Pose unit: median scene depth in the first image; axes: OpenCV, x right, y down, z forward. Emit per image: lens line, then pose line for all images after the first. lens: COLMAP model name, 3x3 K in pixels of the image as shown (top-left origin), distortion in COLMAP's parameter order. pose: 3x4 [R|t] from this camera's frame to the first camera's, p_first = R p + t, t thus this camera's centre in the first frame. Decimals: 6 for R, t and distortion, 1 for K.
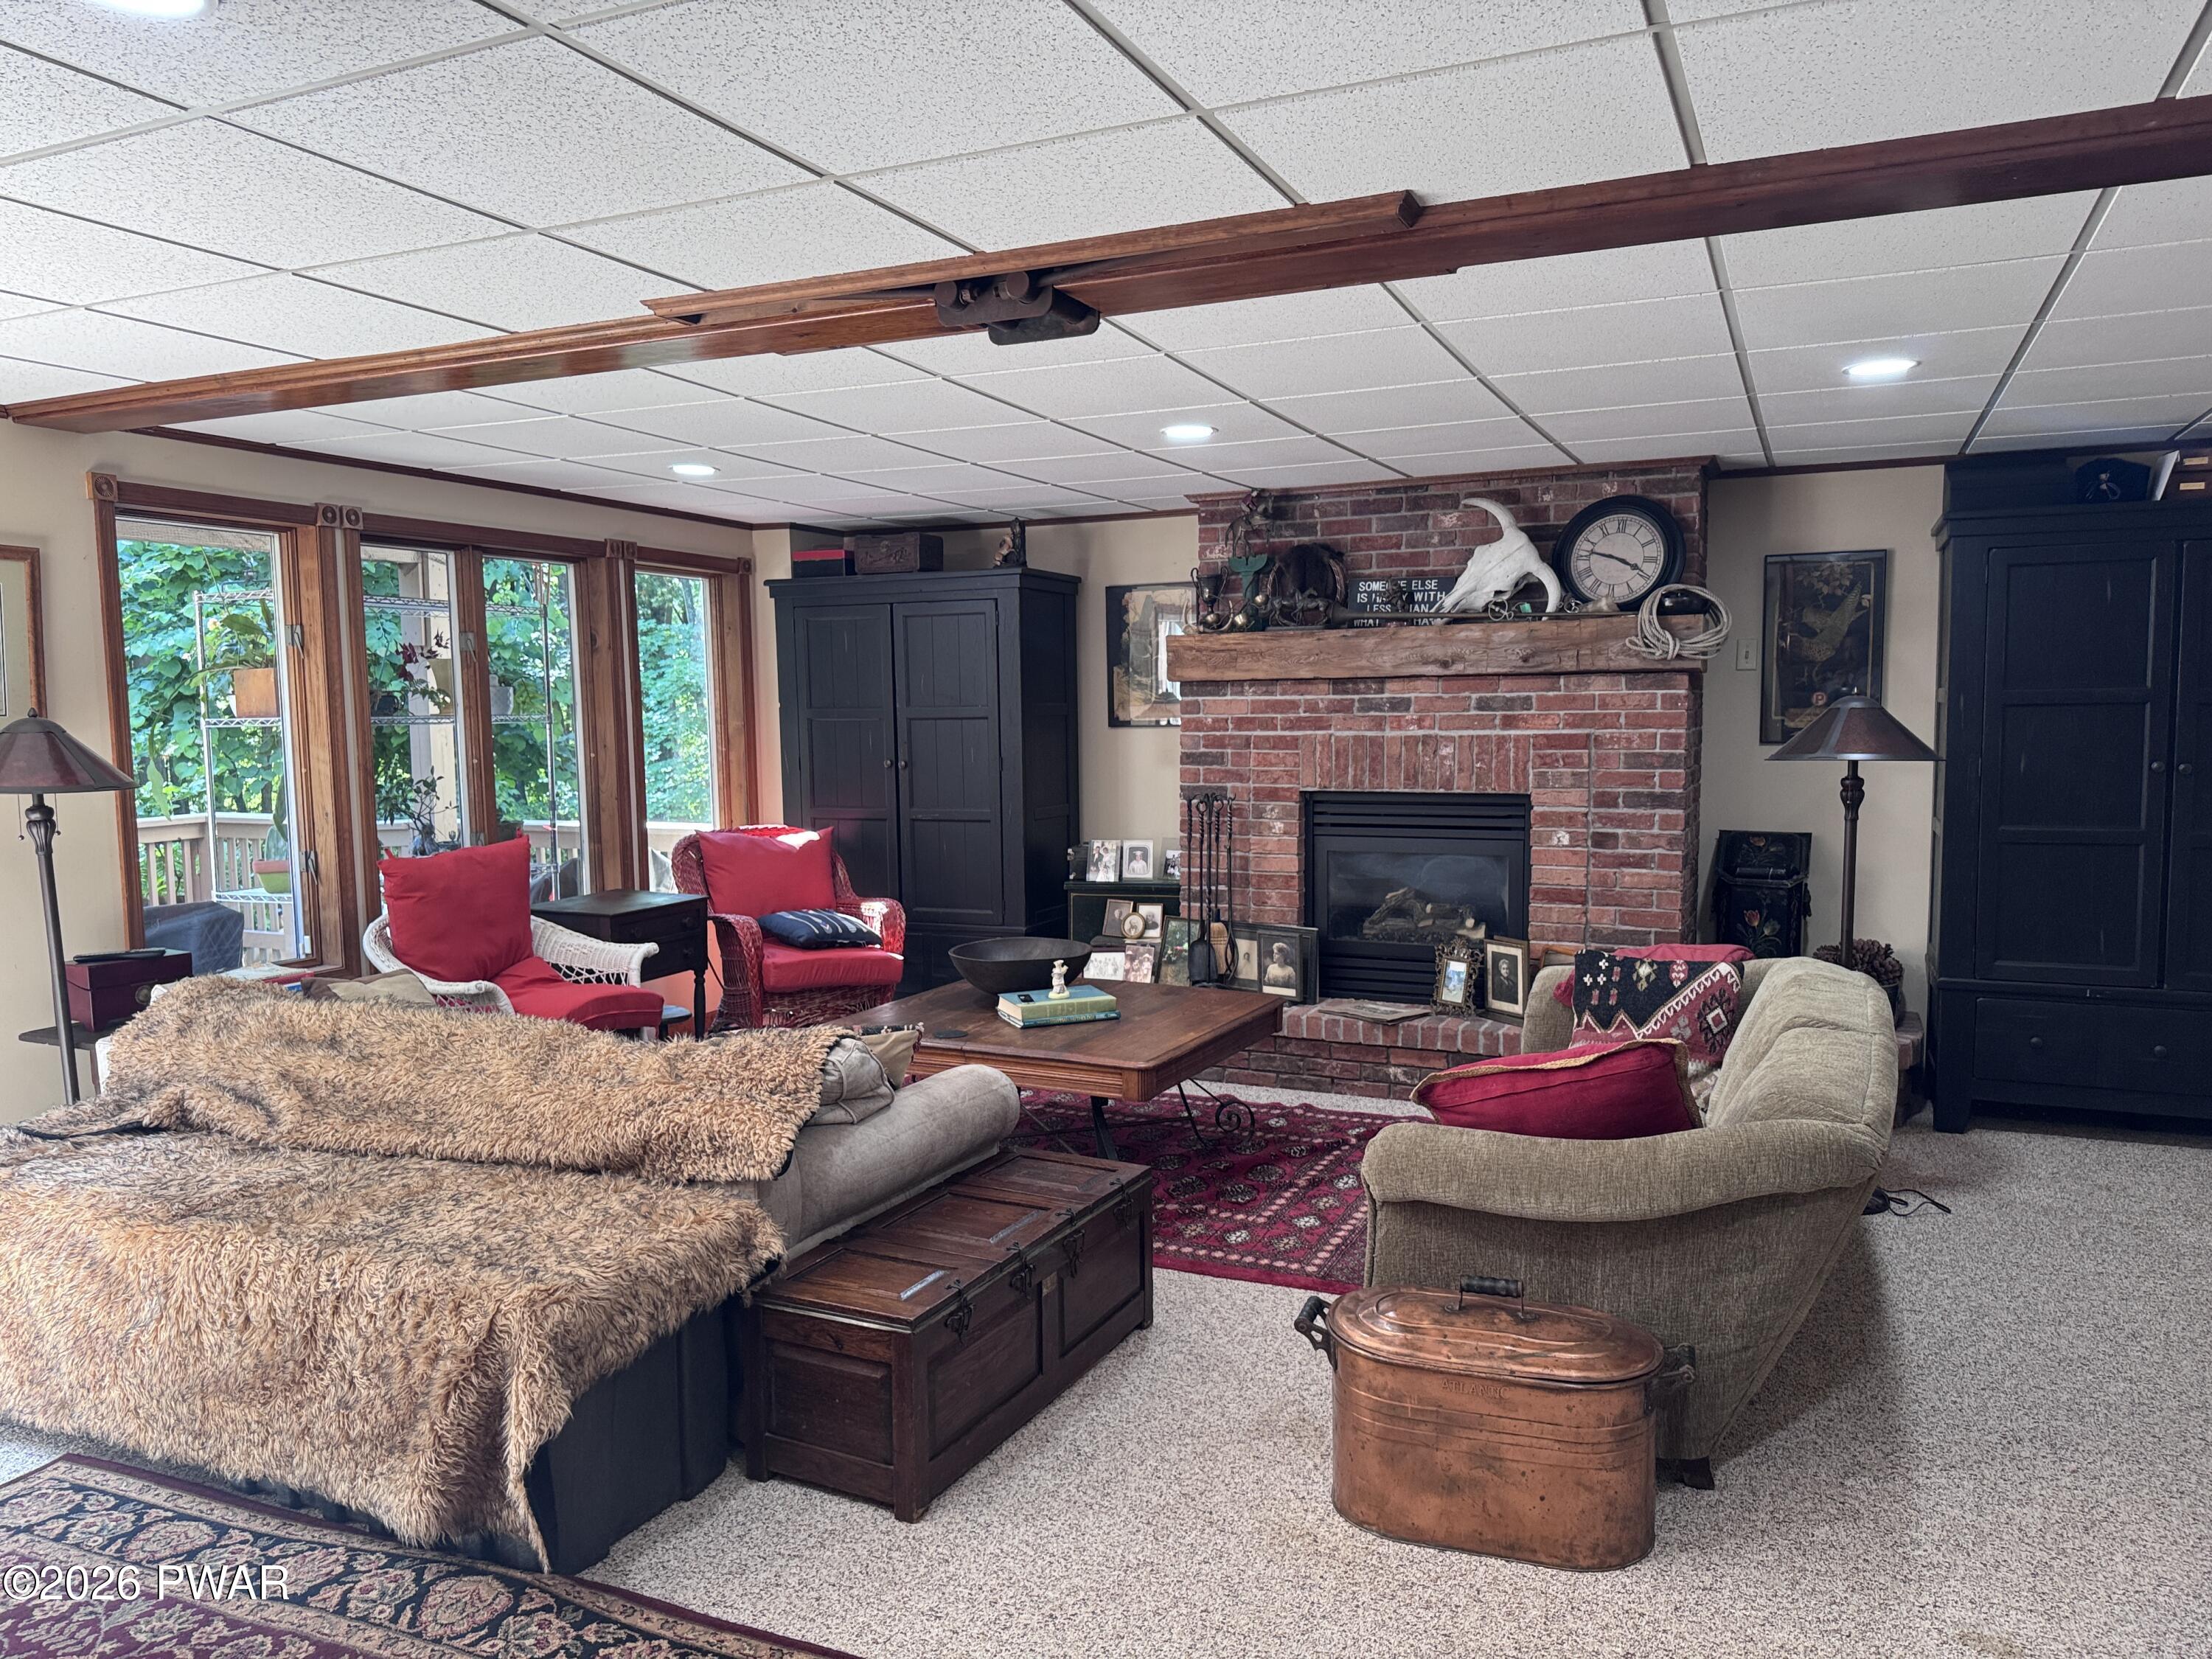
lens RADIAL K [[1564.0, 0, 1094.5], [0, 1564.0, 834.0], [0, 0, 1]] dist [0.043074, -0.041178]
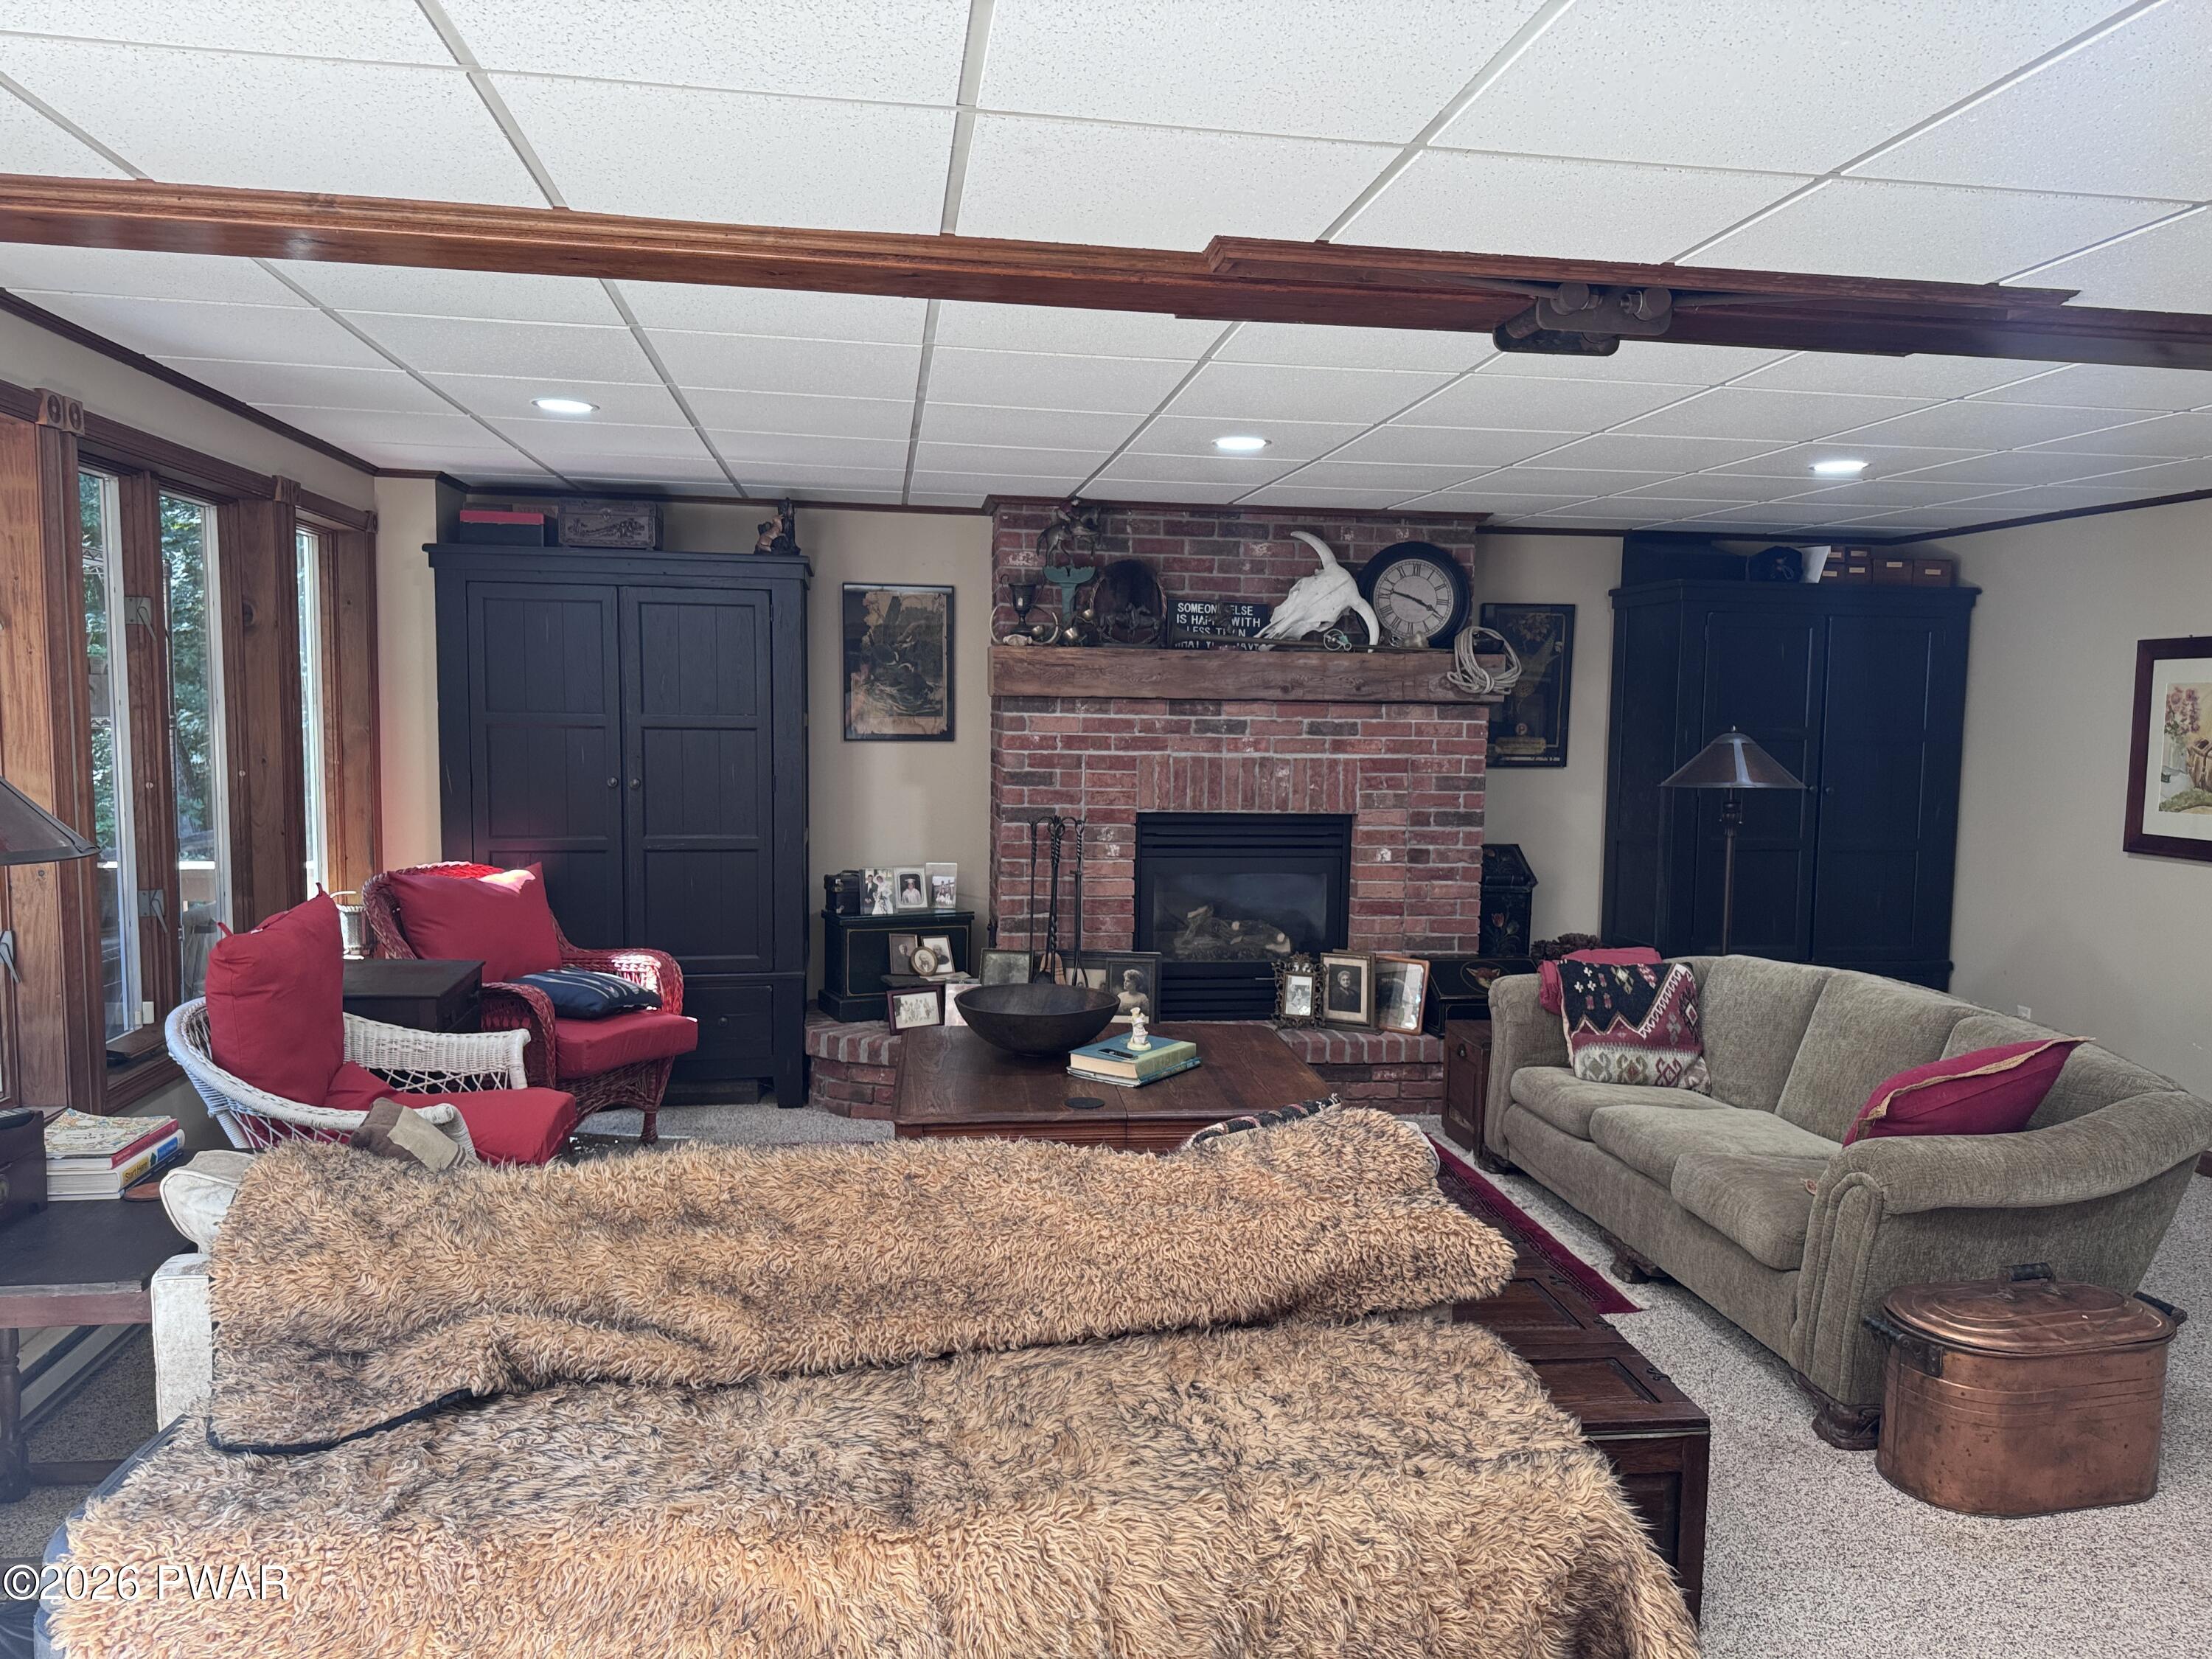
lens RADIAL K [[1564.0, 0, 1114.6], [0, 1564.0, 831.6], [0, 0, 1]] dist [0.043074, -0.041178]
pose [[0.829994, -0.019024, 0.557447, -0.445207], [0.019611, 0.999796, 0.004922, -0.021886], [-0.557427, 0.006847, 0.830198, 0.207470]]
